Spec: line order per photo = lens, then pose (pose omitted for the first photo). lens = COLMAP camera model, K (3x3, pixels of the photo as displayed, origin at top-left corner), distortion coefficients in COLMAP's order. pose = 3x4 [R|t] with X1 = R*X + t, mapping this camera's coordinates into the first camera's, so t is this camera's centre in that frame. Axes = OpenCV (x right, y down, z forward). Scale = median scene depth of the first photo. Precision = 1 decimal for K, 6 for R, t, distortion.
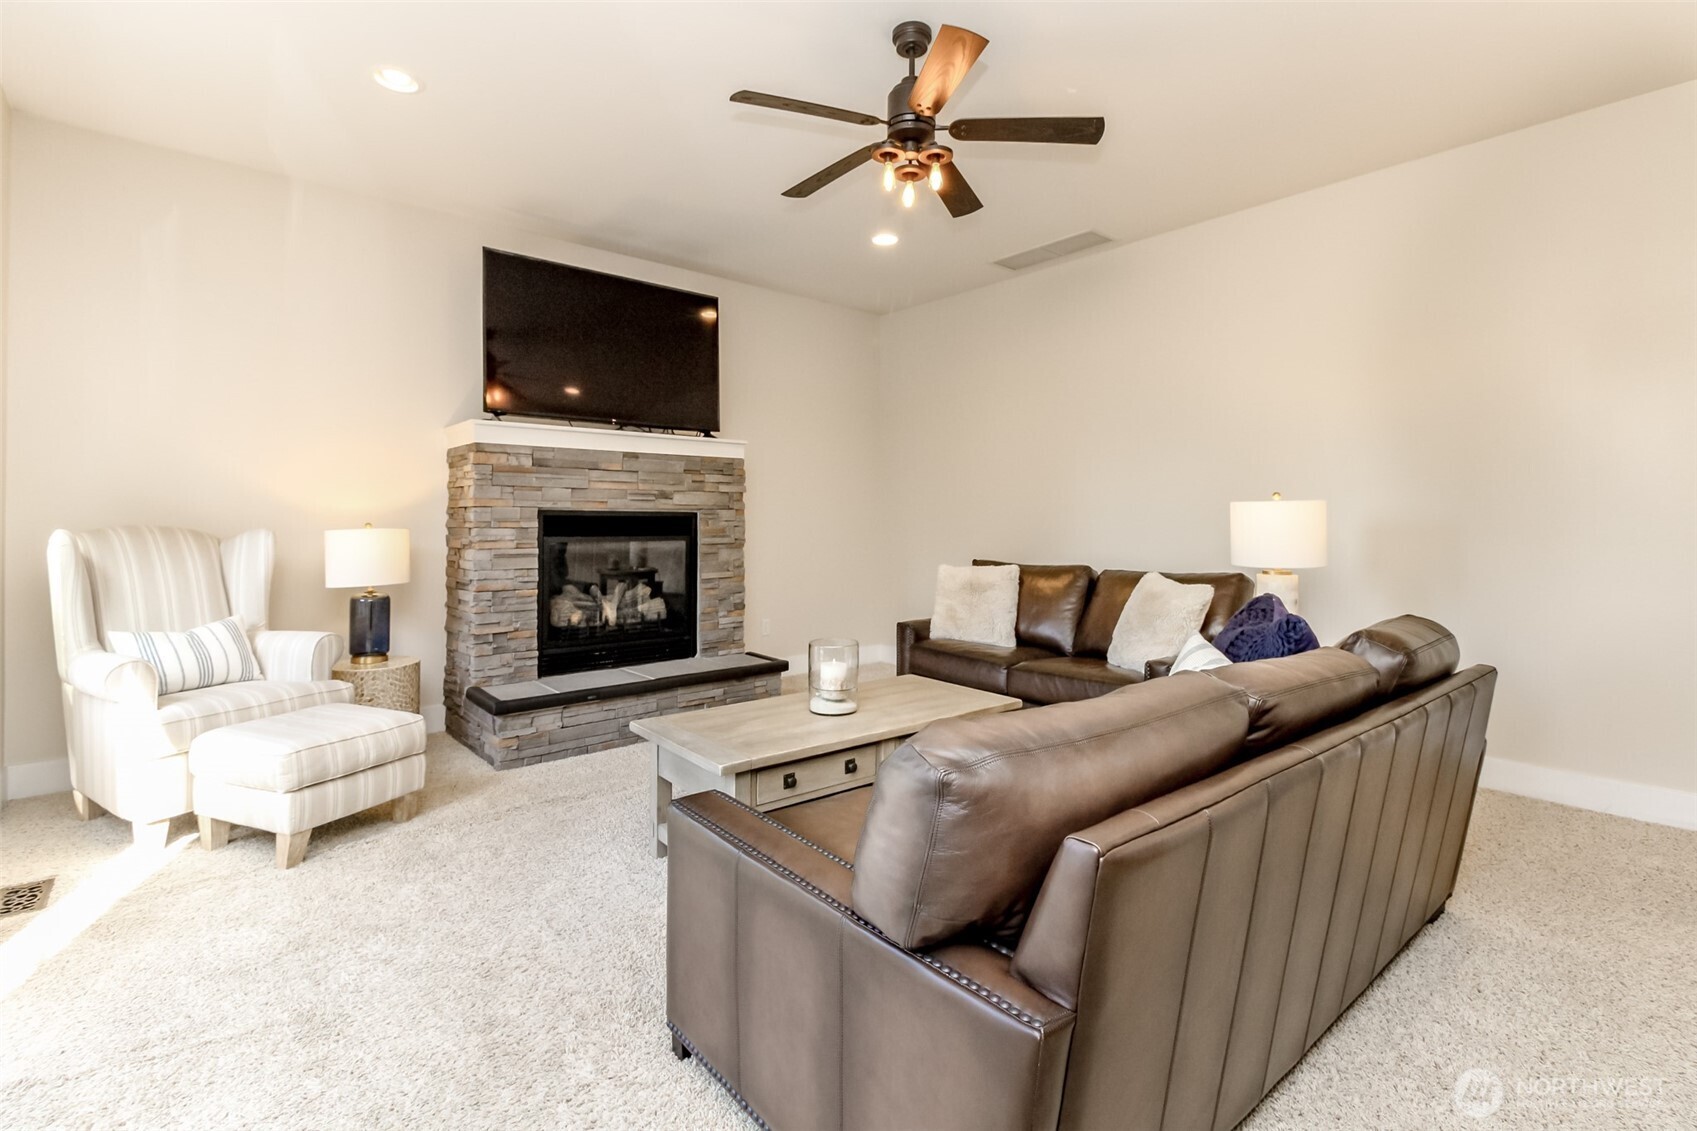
lens RADIAL K [[781.6, 0, 849.4], [0, 781.6, 512.3], [0, 0, 1]] dist [0.000941, -0.000097]
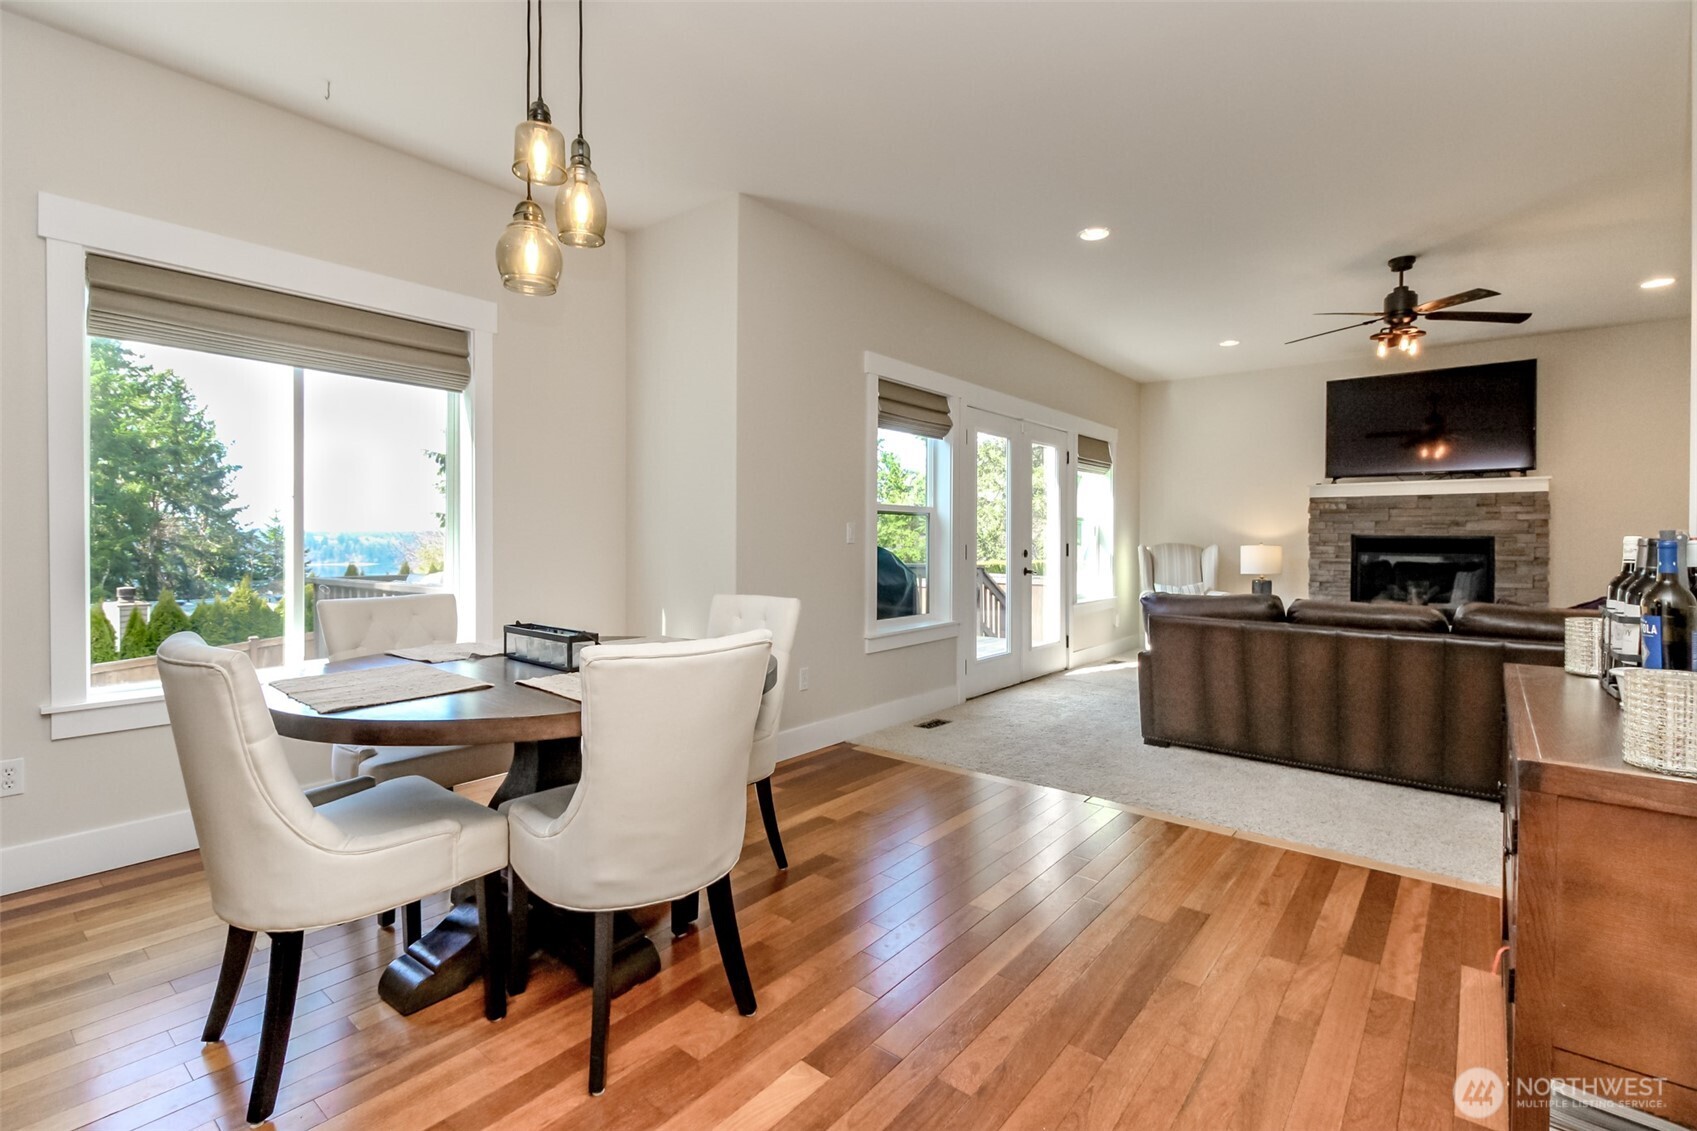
lens RADIAL K [[797.3, 0, 865.3], [0, 797.3, 544.9], [0, 0, 1]] dist [0.004787, -0.000404]
pose [[0.217915, 0.002034, -0.975966, 0.907715], [0.000540, 0.999997, 0.002205, 0.011430], [0.975968, -0.001008, 0.217913, -0.322545]]
